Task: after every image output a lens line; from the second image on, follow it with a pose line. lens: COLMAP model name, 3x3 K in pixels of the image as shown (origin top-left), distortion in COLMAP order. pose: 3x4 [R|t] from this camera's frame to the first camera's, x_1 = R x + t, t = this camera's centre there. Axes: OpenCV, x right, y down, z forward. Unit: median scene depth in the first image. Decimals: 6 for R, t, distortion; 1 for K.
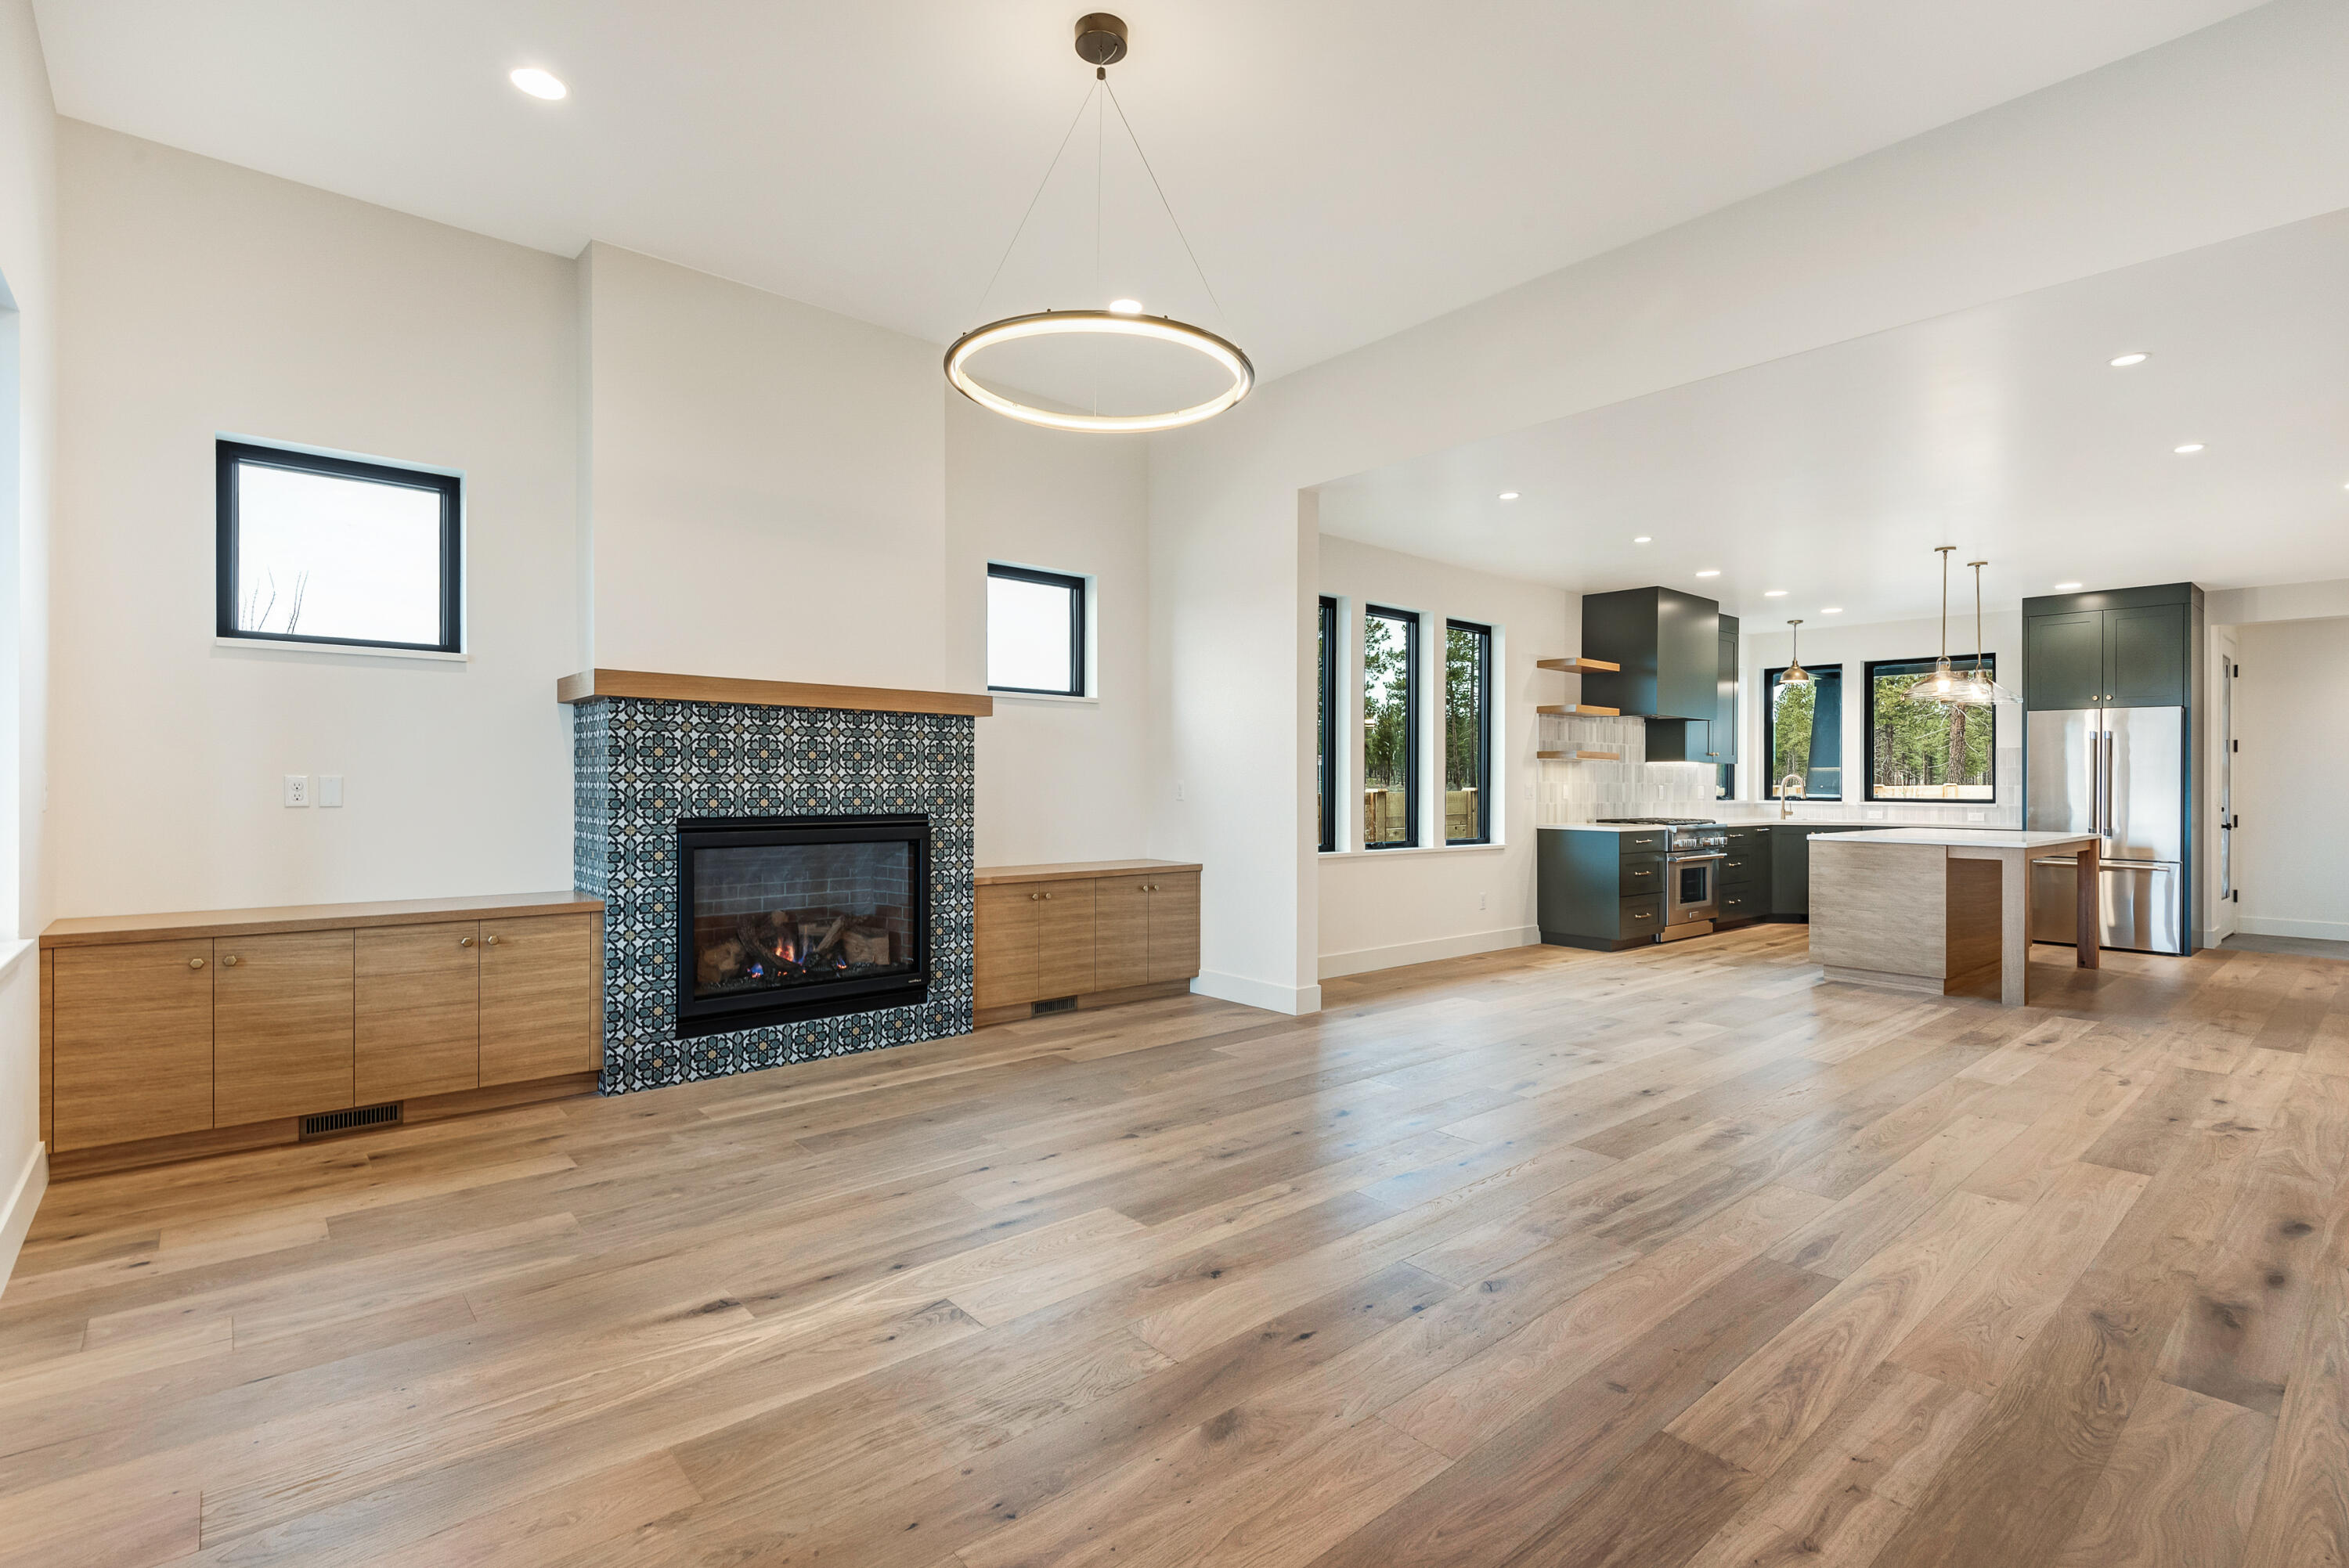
lens RADIAL K [[1089.7, 0, 1172.5], [0, 1089.7, 772.7], [0, 0, 1]] dist [0.018541, -0.010195]
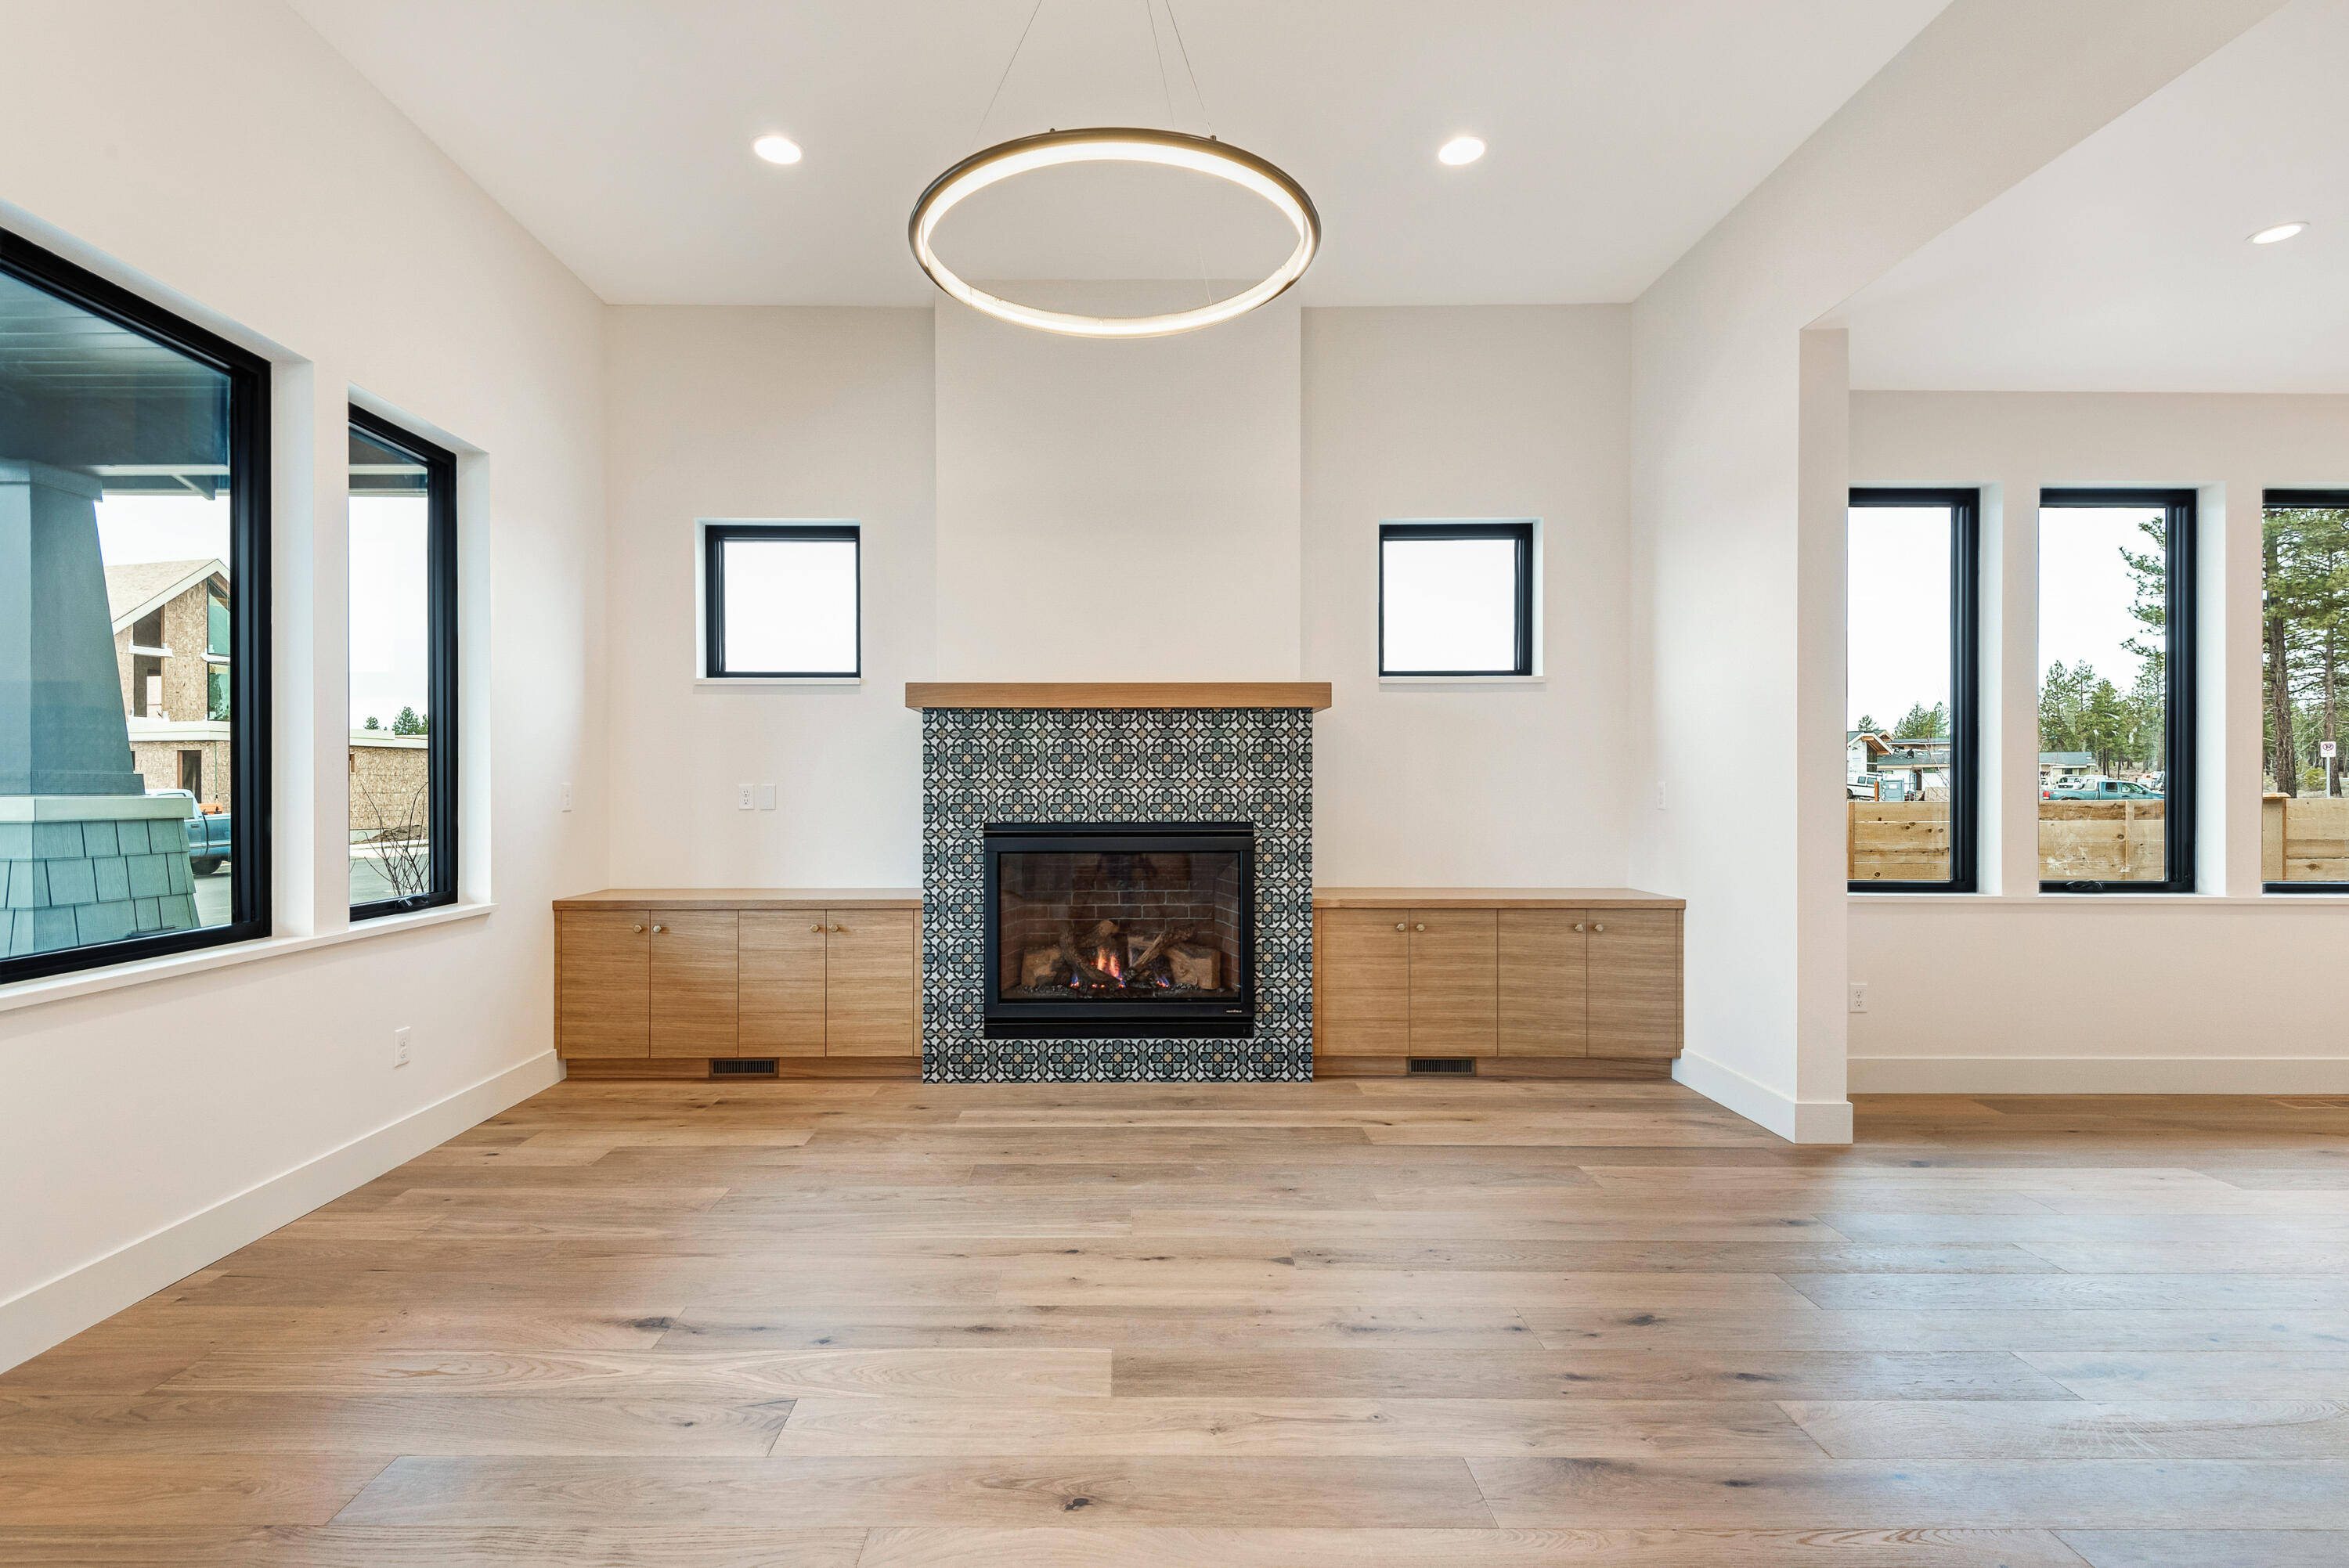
lens RADIAL K [[1089.7, 0, 1127.5], [0, 1089.7, 779.4], [0, 0, 1]] dist [0.018541, -0.010195]
pose [[0.756415, -0.009240, -0.654027, 0.323045], [0.009328, 0.999951, -0.003339, 0.004992], [0.654026, -0.003575, 0.756464, 0.316245]]
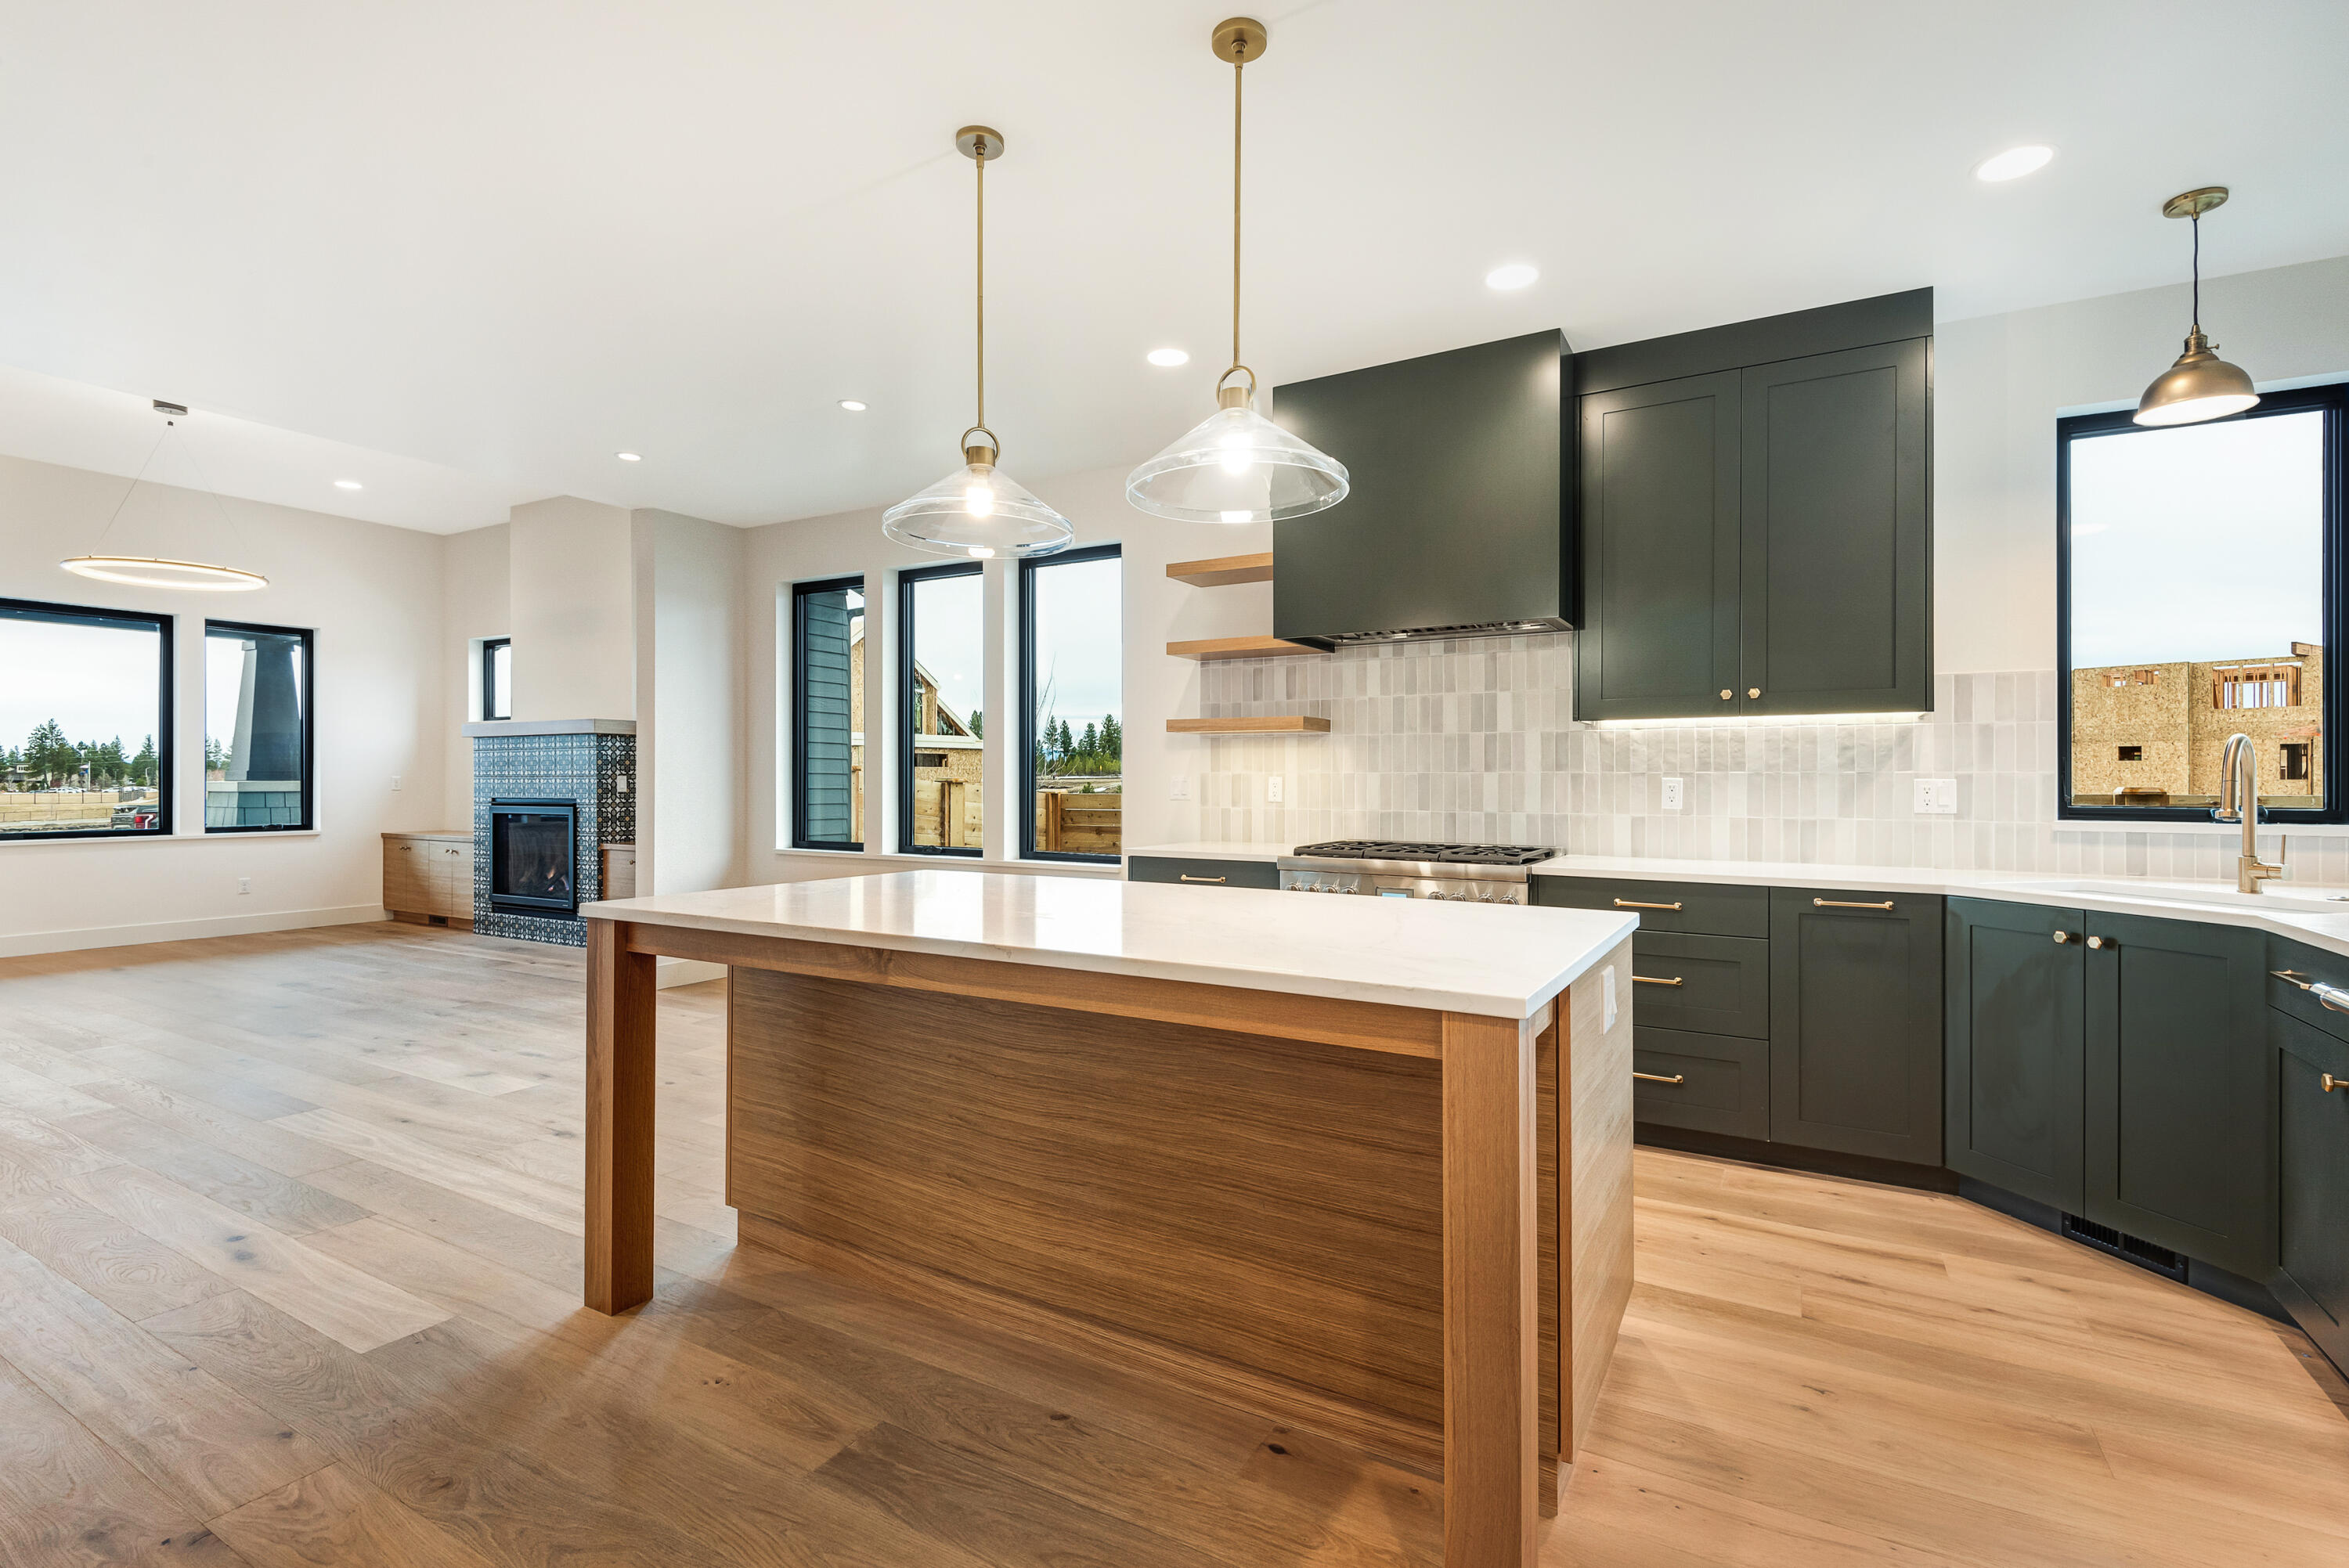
lens RADIAL K [[1089.7, 0, 1182.2], [0, 1089.7, 770.2], [0, 0, 1]] dist [0.018541, -0.010195]
pose [[0.315705, -0.016765, -0.948709, 1.780651], [0.007358, 0.999857, -0.015220, 0.031541], [0.948829, -0.002175, 0.315783, 1.557863]]
